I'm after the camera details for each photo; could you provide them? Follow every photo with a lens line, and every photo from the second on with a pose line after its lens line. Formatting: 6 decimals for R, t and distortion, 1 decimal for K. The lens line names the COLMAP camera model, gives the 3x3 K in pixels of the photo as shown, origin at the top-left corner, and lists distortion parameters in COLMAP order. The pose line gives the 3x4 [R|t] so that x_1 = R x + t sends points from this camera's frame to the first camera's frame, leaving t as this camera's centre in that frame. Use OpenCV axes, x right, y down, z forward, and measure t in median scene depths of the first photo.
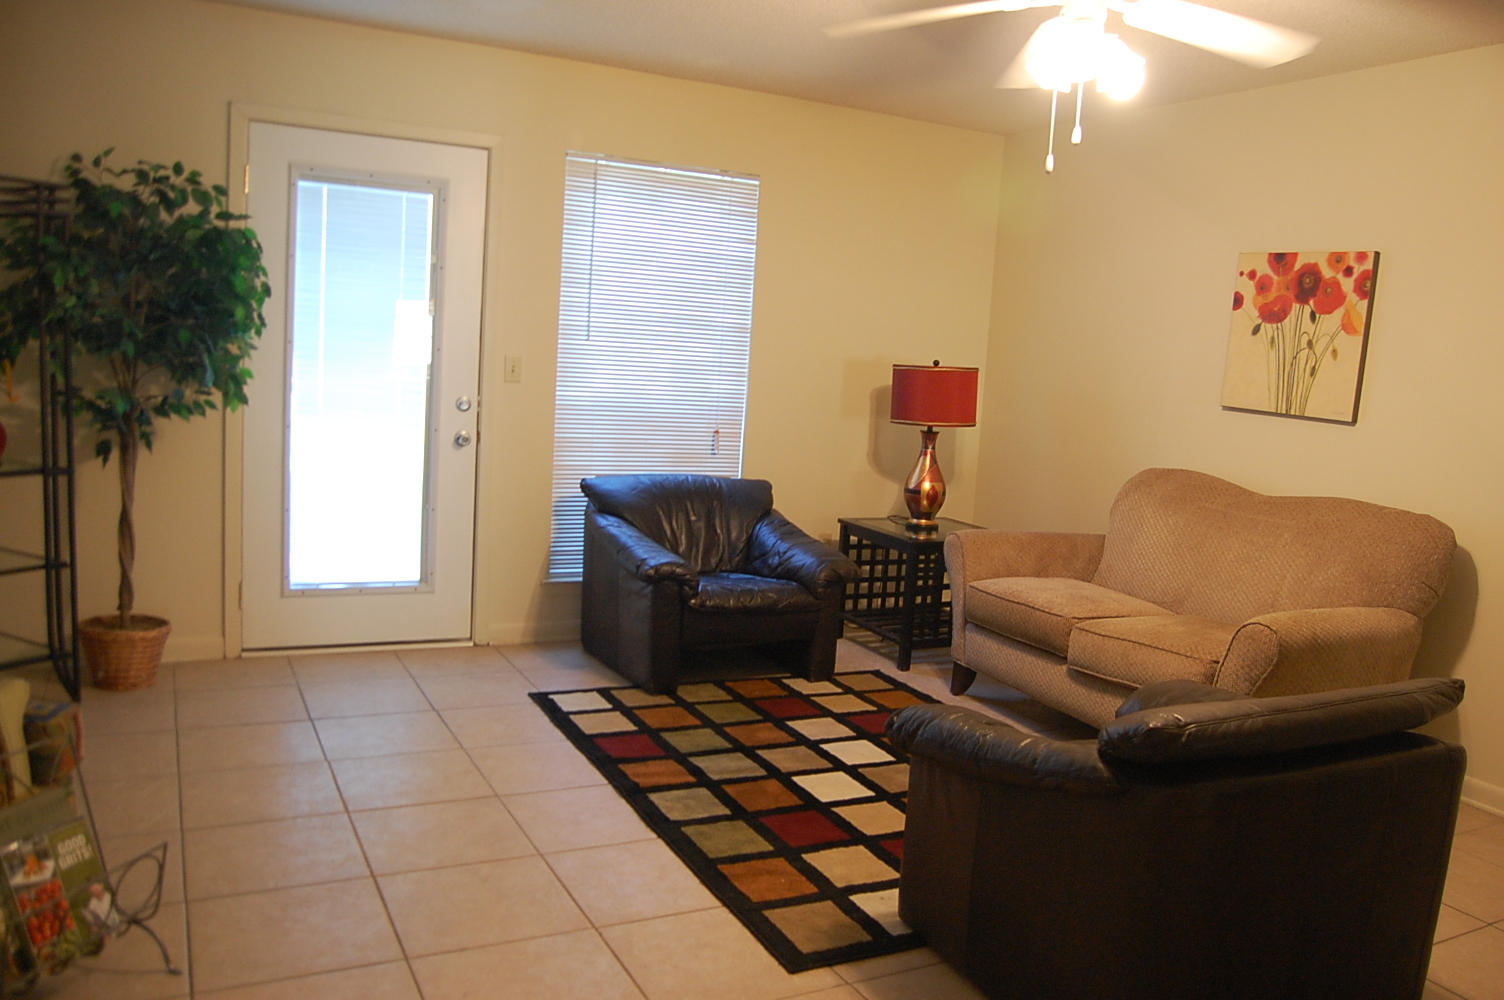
lens RADIAL K [[1172.0, 0, 783.3], [0, 1172.0, 513.1], [0, 0, 1]] dist [-0.089192, 0.041070]
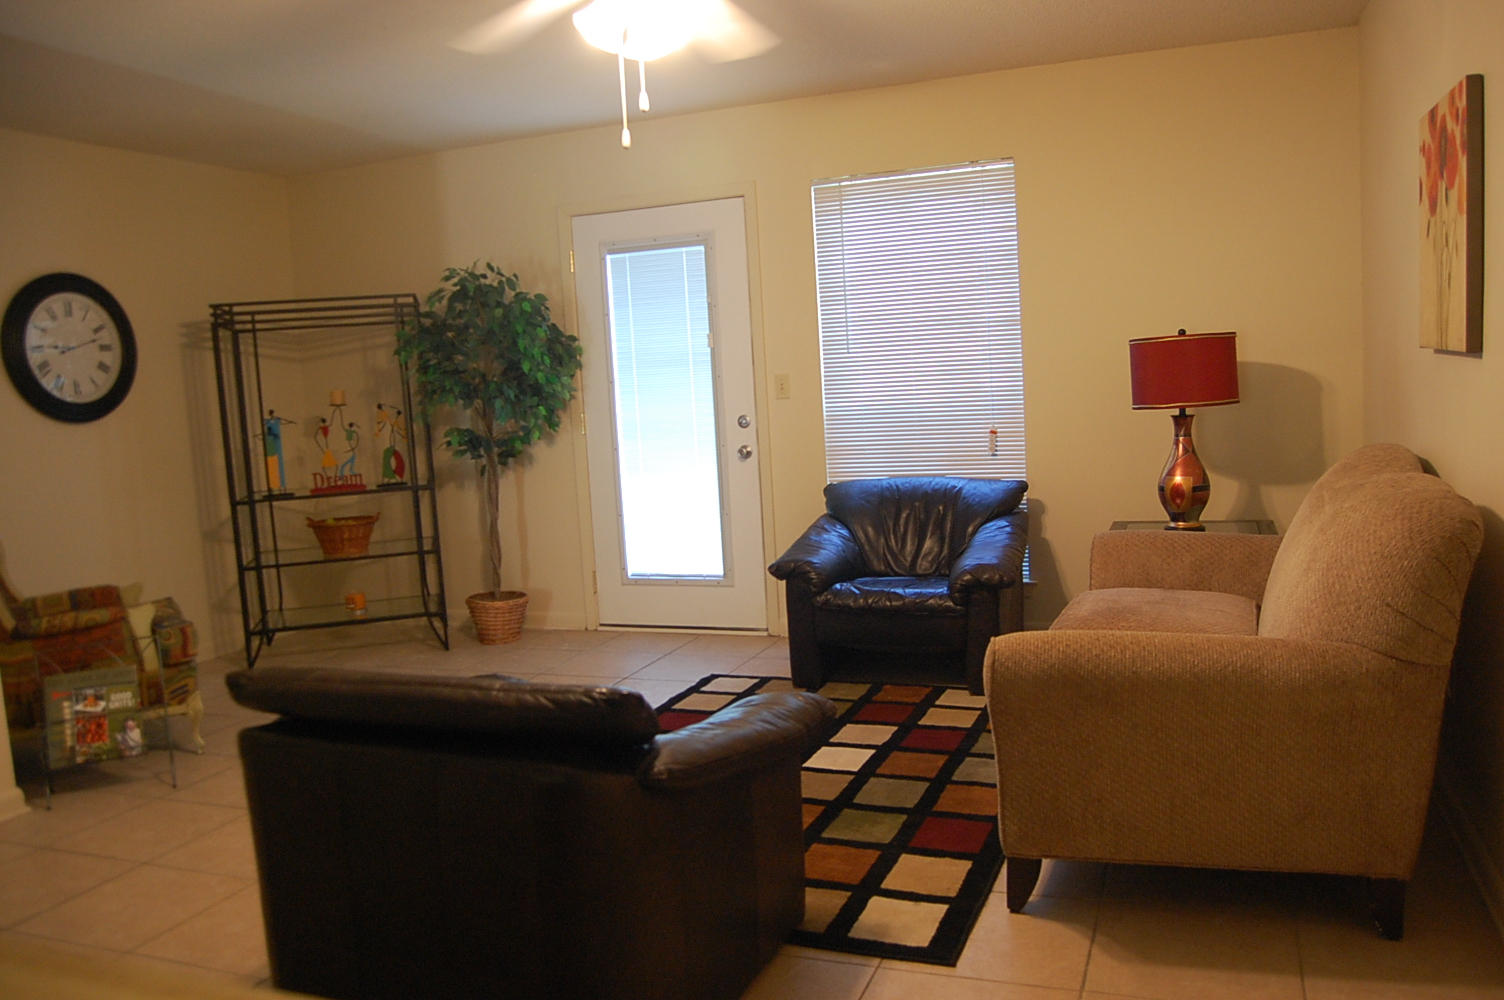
lens RADIAL K [[1172.0, 0, 754.2], [0, 1172.0, 506.5], [0, 0, 1]] dist [-0.089192, 0.041070]
pose [[0.660113, -0.016676, -0.750981, 0.600326], [-0.004008, 0.999661, -0.025721, 0.019445], [0.751156, 0.019988, 0.659822, 0.255730]]
